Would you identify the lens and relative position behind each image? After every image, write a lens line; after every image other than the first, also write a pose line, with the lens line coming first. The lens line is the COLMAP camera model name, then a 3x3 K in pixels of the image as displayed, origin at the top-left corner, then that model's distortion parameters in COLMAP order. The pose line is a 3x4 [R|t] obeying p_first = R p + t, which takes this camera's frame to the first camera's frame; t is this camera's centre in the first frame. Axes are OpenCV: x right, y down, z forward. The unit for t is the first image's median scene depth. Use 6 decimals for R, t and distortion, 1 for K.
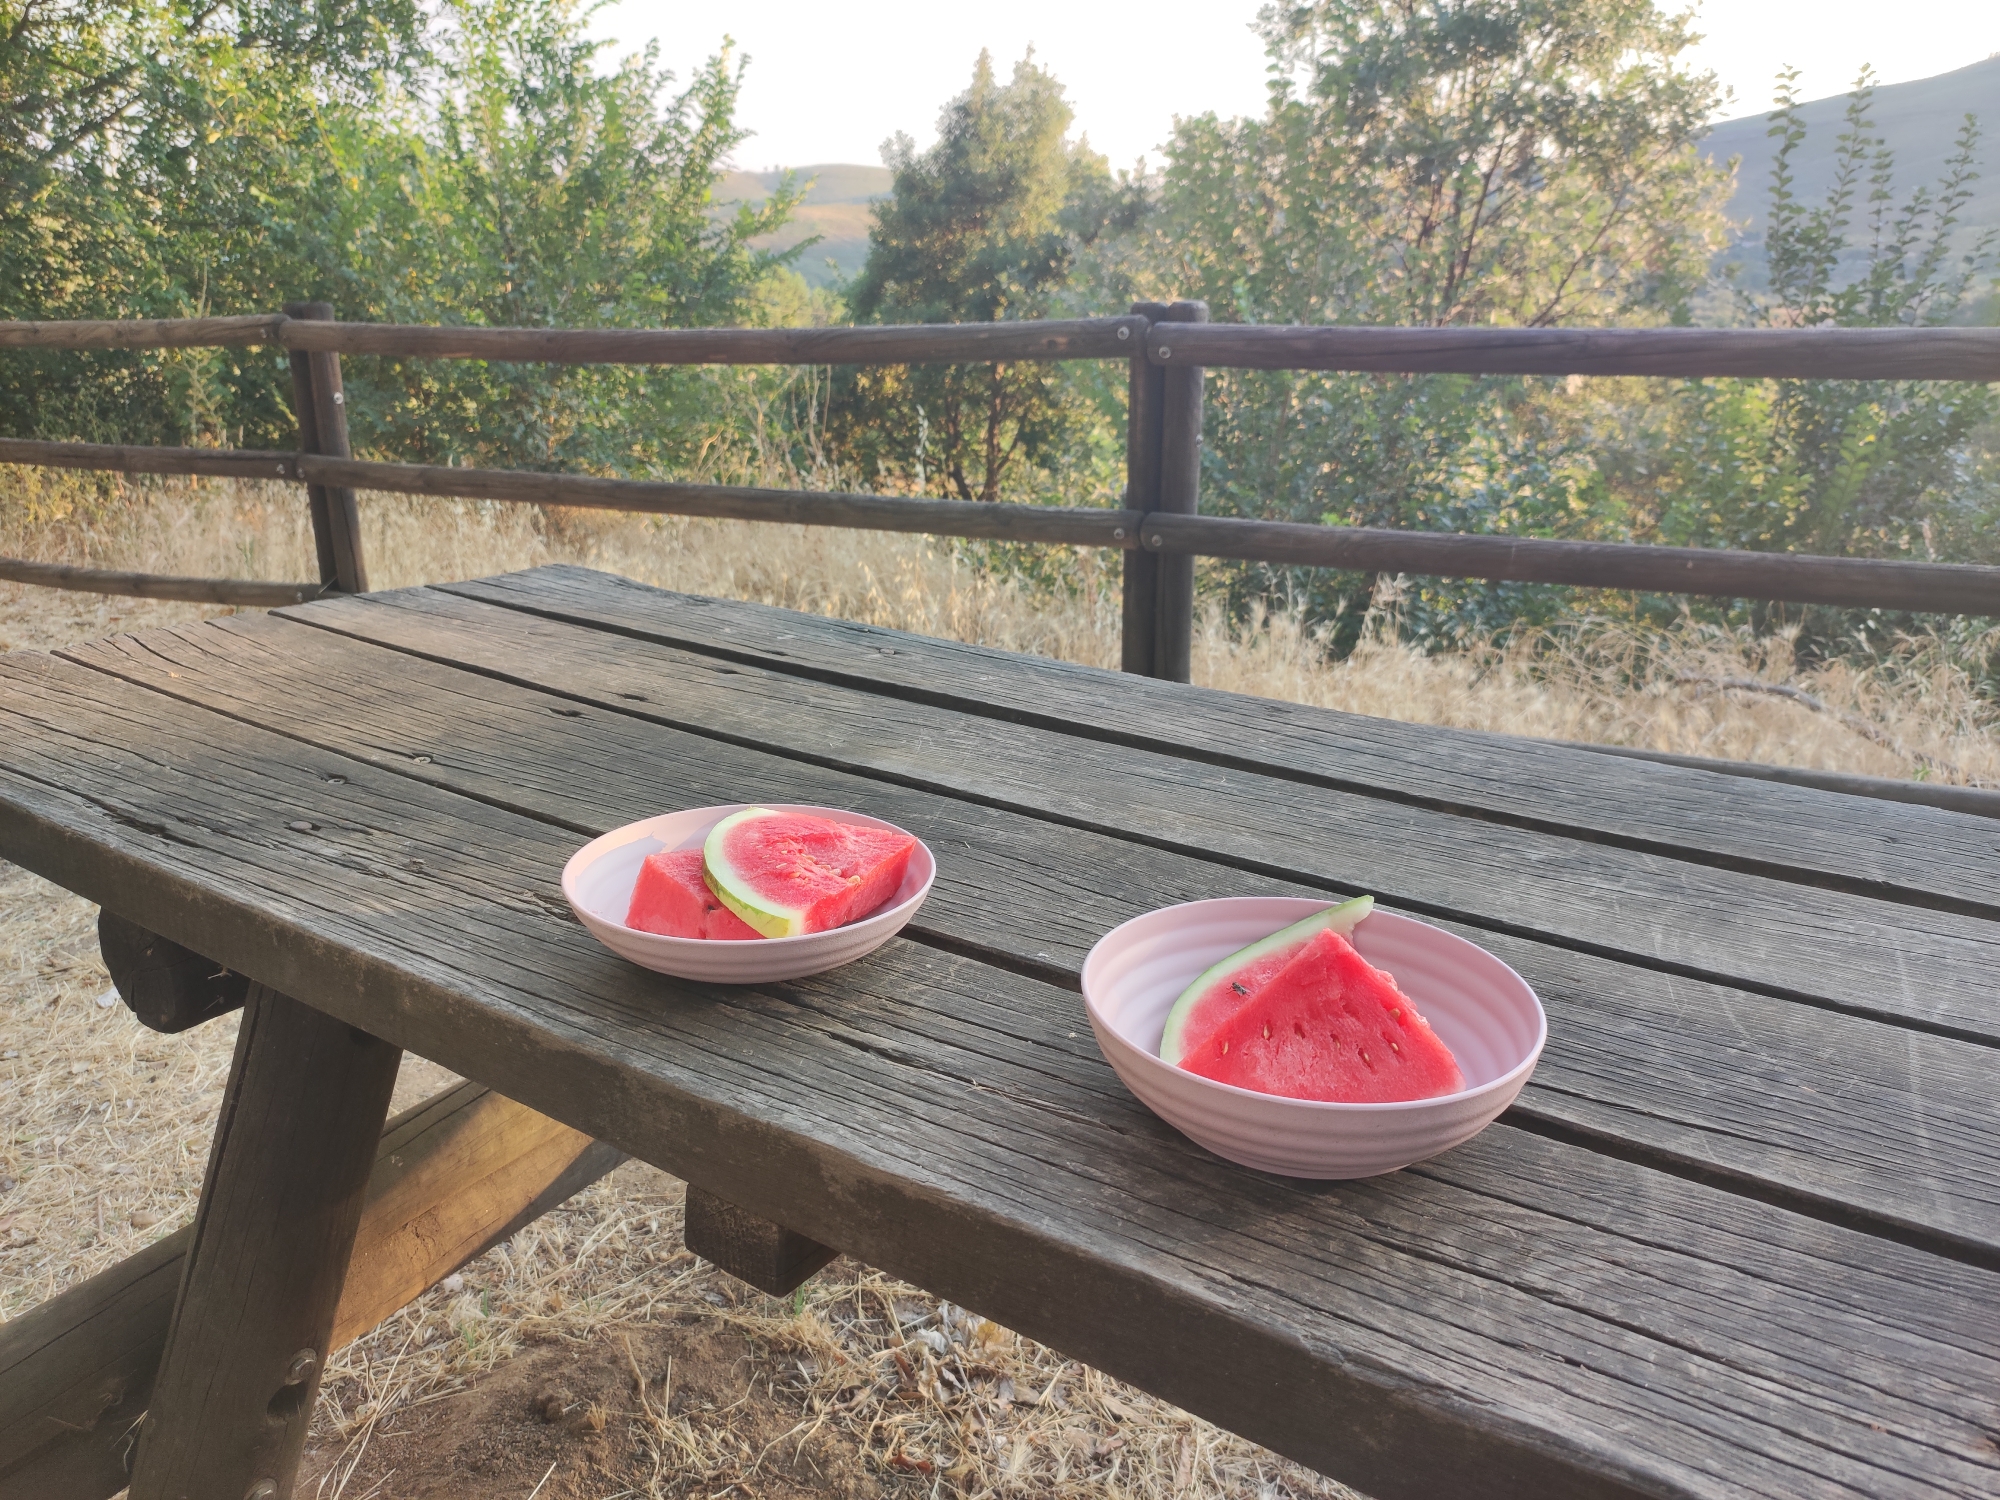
lens RADIAL K [[1490.0, 0, 1003.4], [0, 1490.0, 778.6], [0, 0, 1]] dist [0.010174, -0.011339]
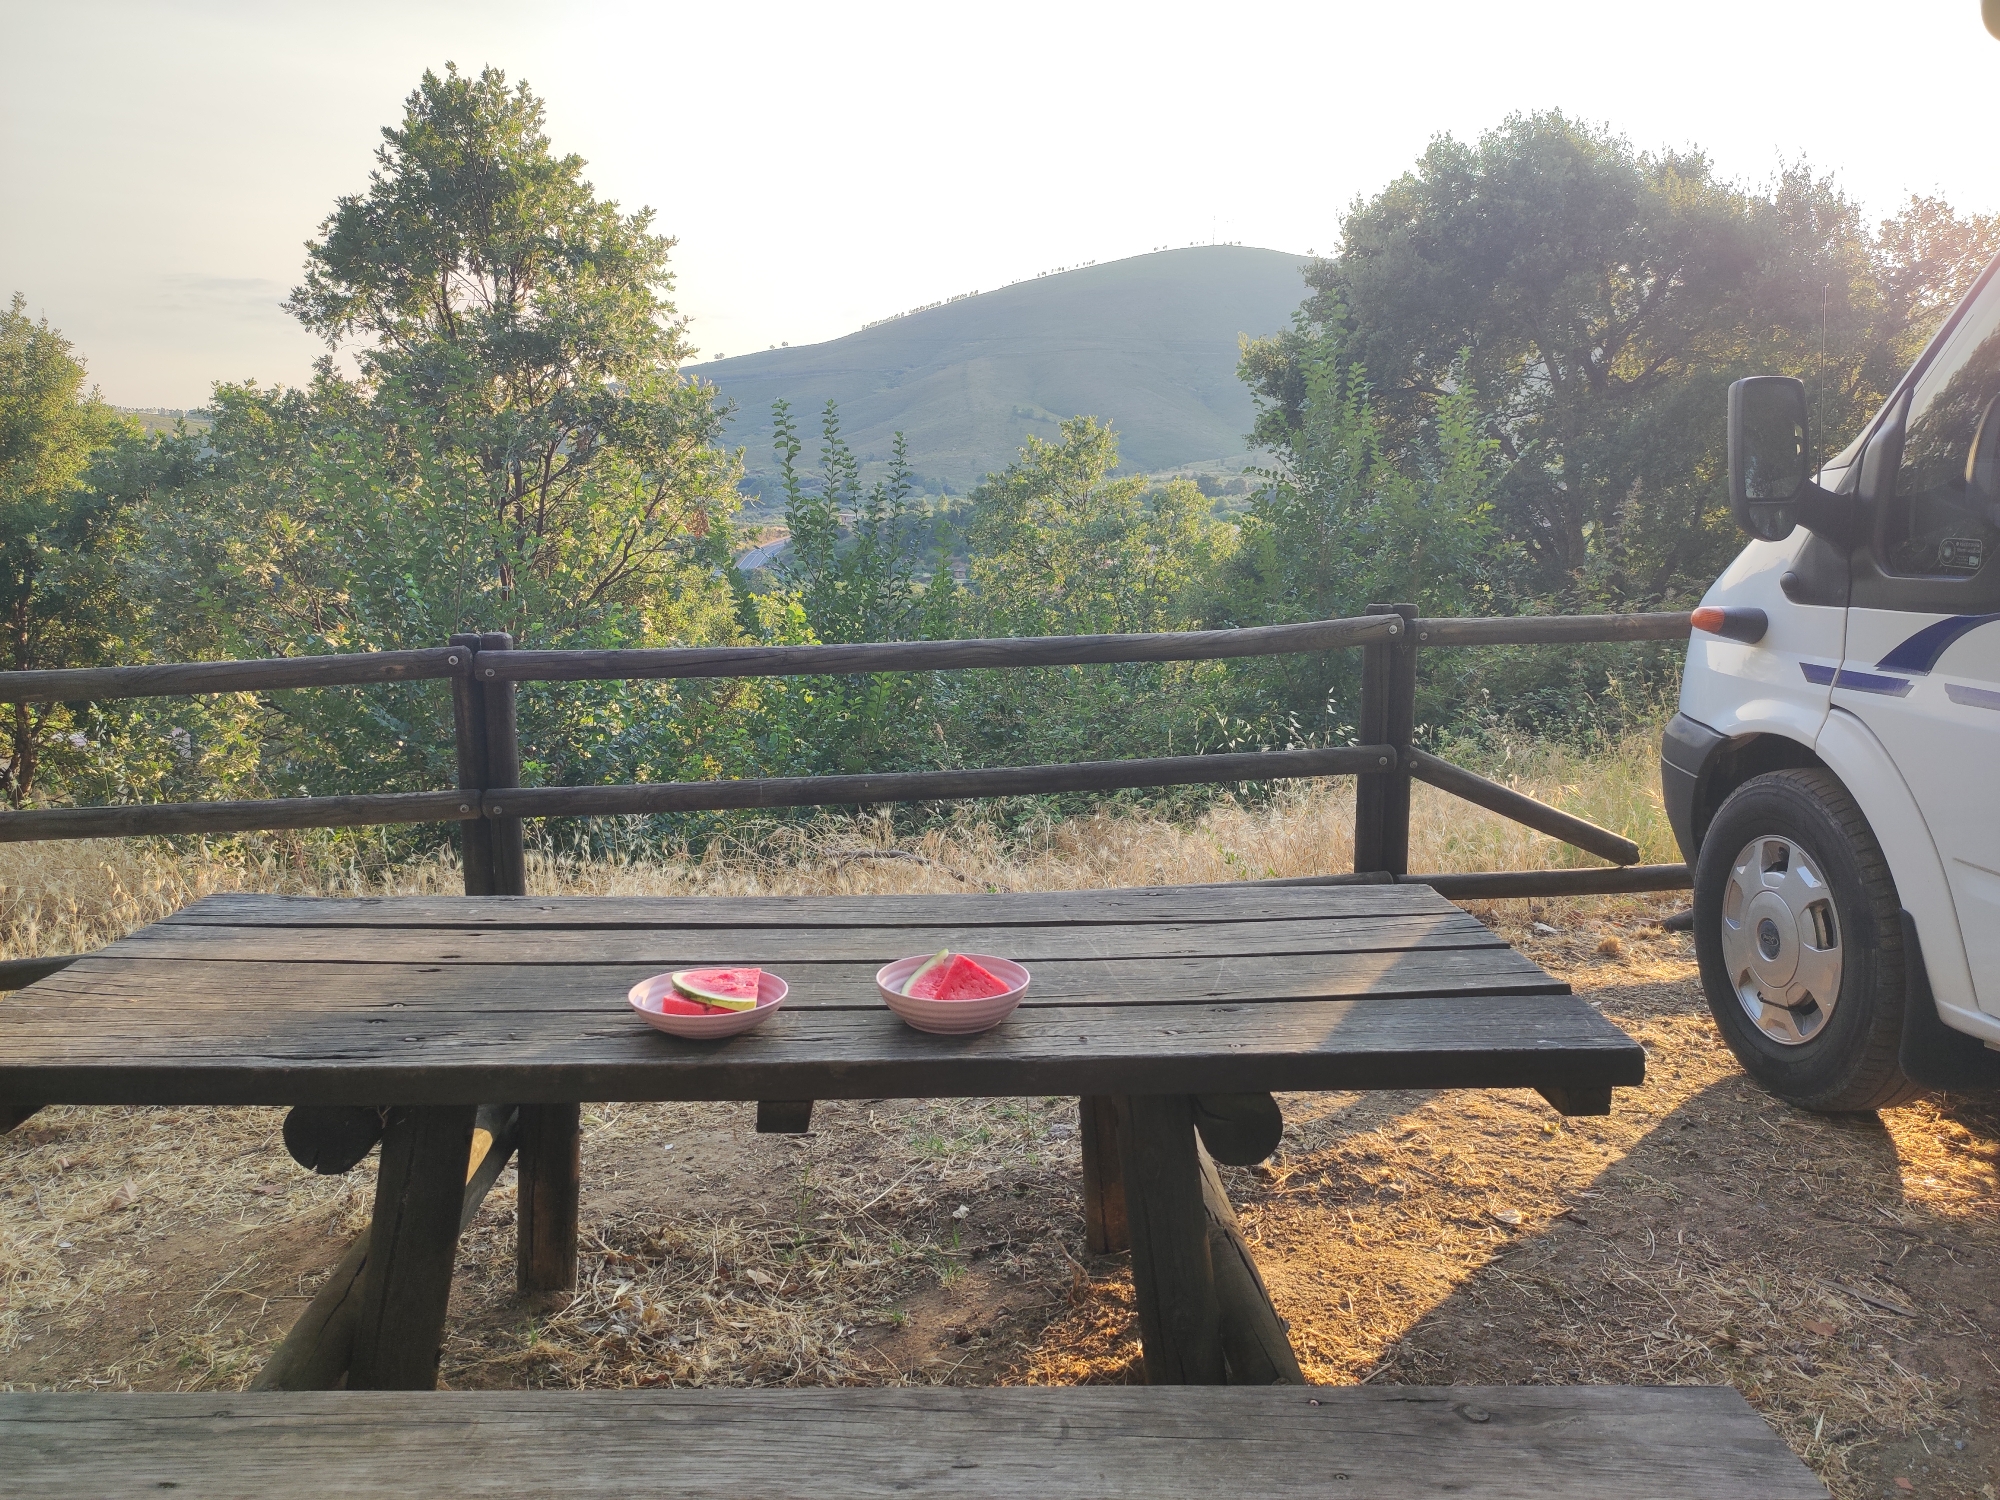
lens RADIAL K [[1484.0, 0, 1083.5], [0, 1484.0, 752.4], [0, 0, 1]] dist [0.048799, -0.036056]
pose [[0.772981, -0.101454, 0.626265, -0.231315], [0.194383, 0.977529, -0.081564, -0.000604], [-0.603917, 0.184783, 0.775332, -0.253217]]
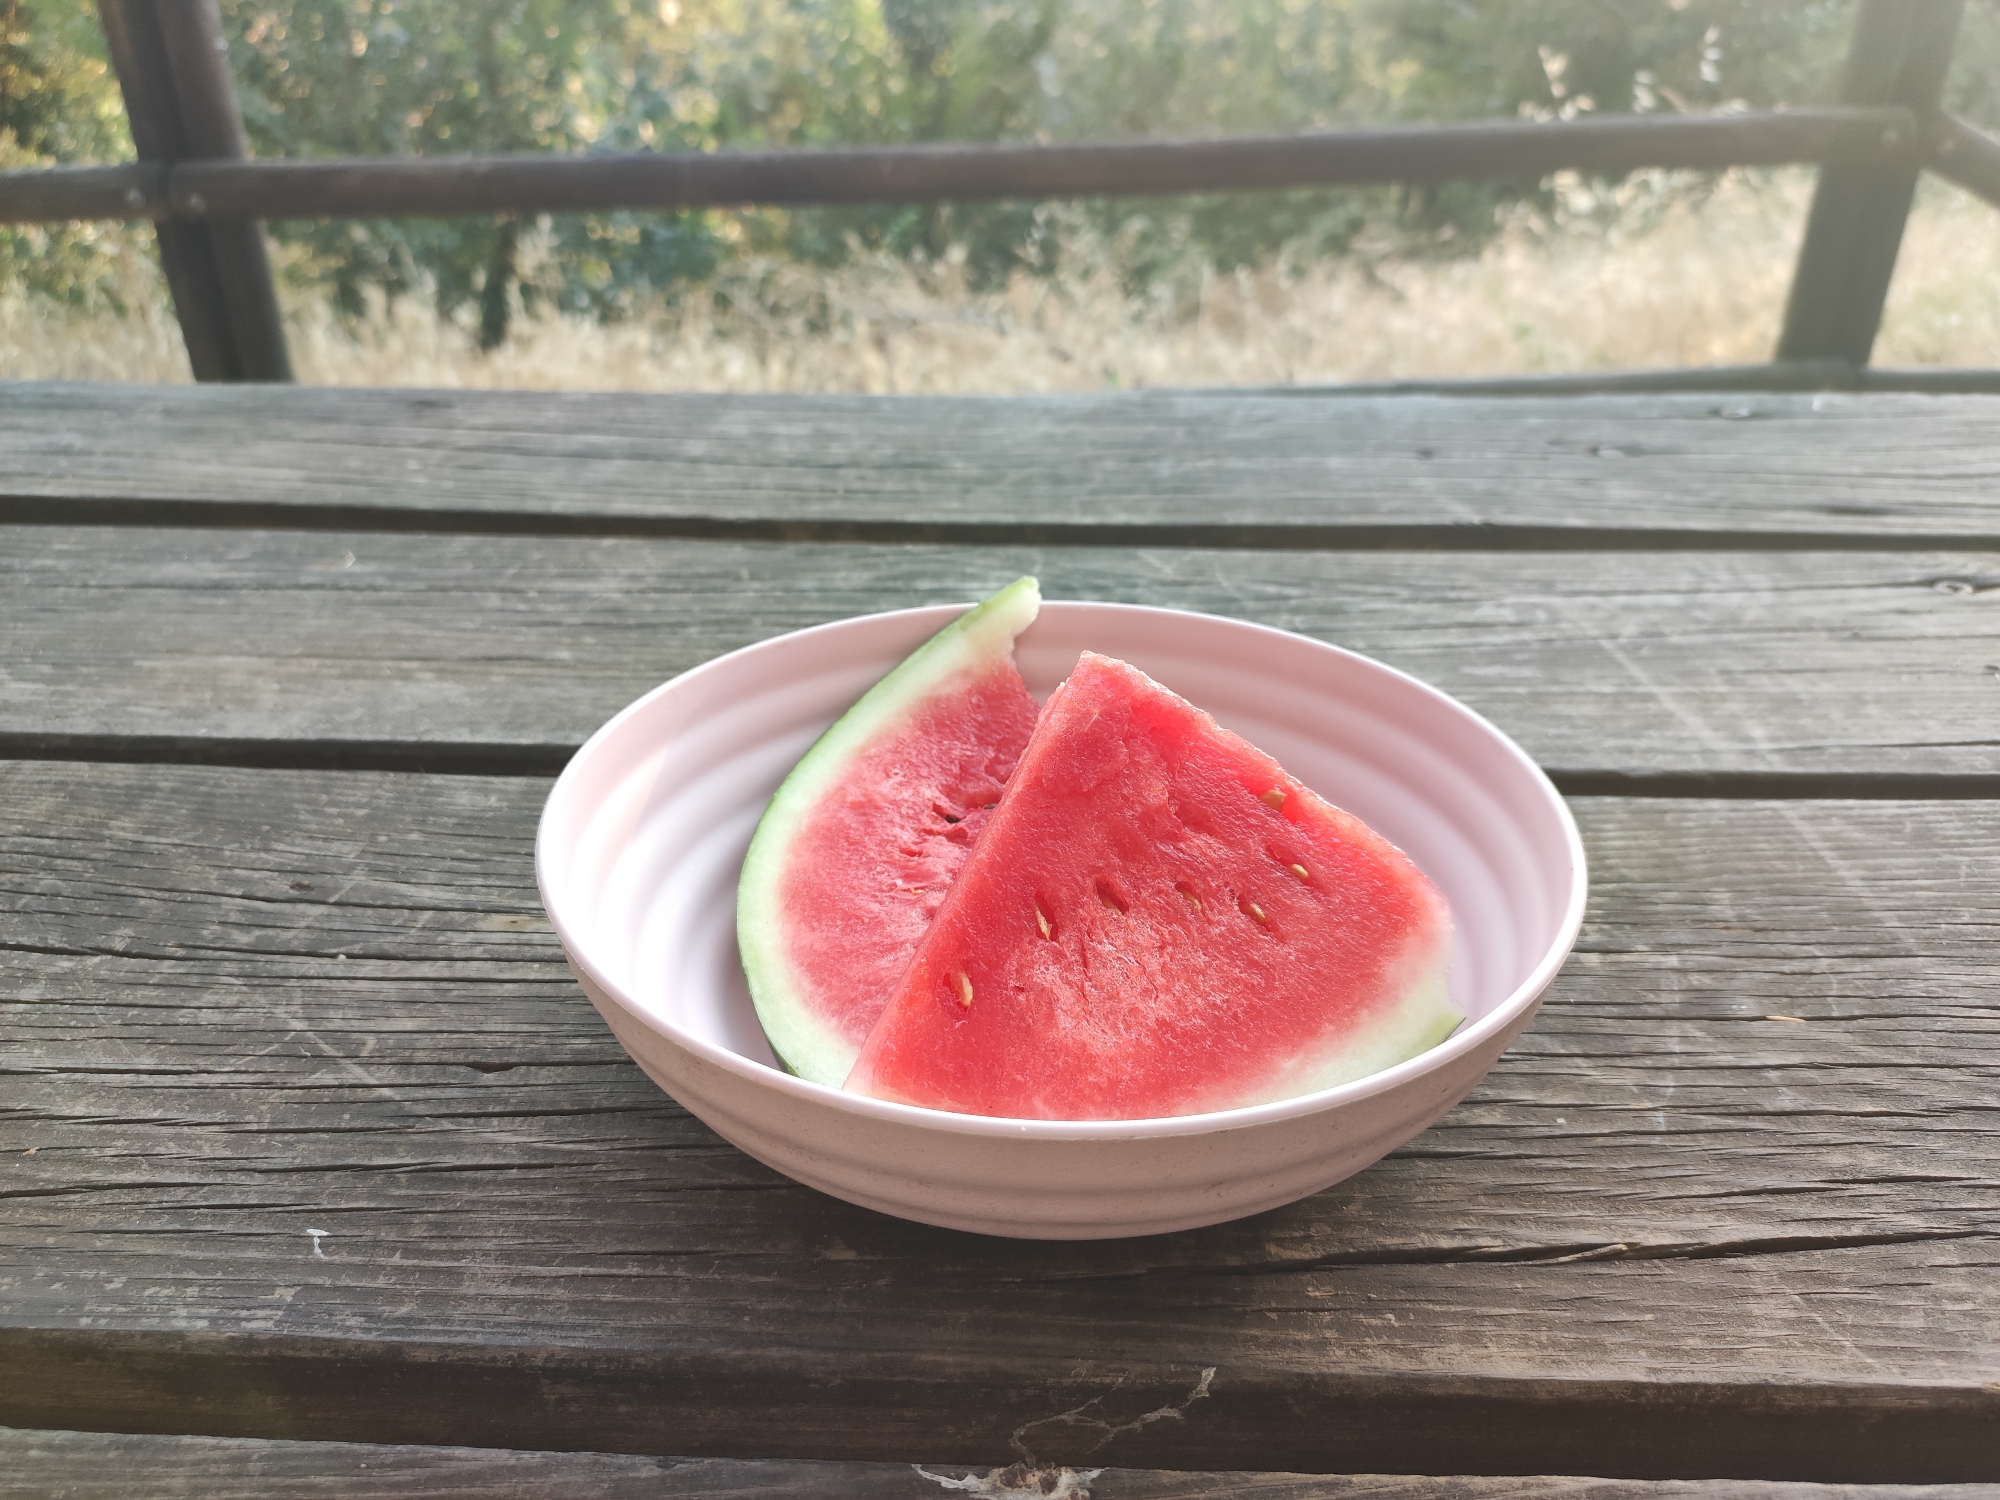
lens RADIAL K [[1490.0, 0, 1003.4], [0, 1490.0, 778.6], [0, 0, 1]] dist [0.010174, -0.011339]
pose [[0.847665, -0.268521, 0.457559, 0.023975], [0.171651, 0.954877, 0.242377, -0.003422], [-0.501995, -0.126914, 0.855508, 0.129046]]
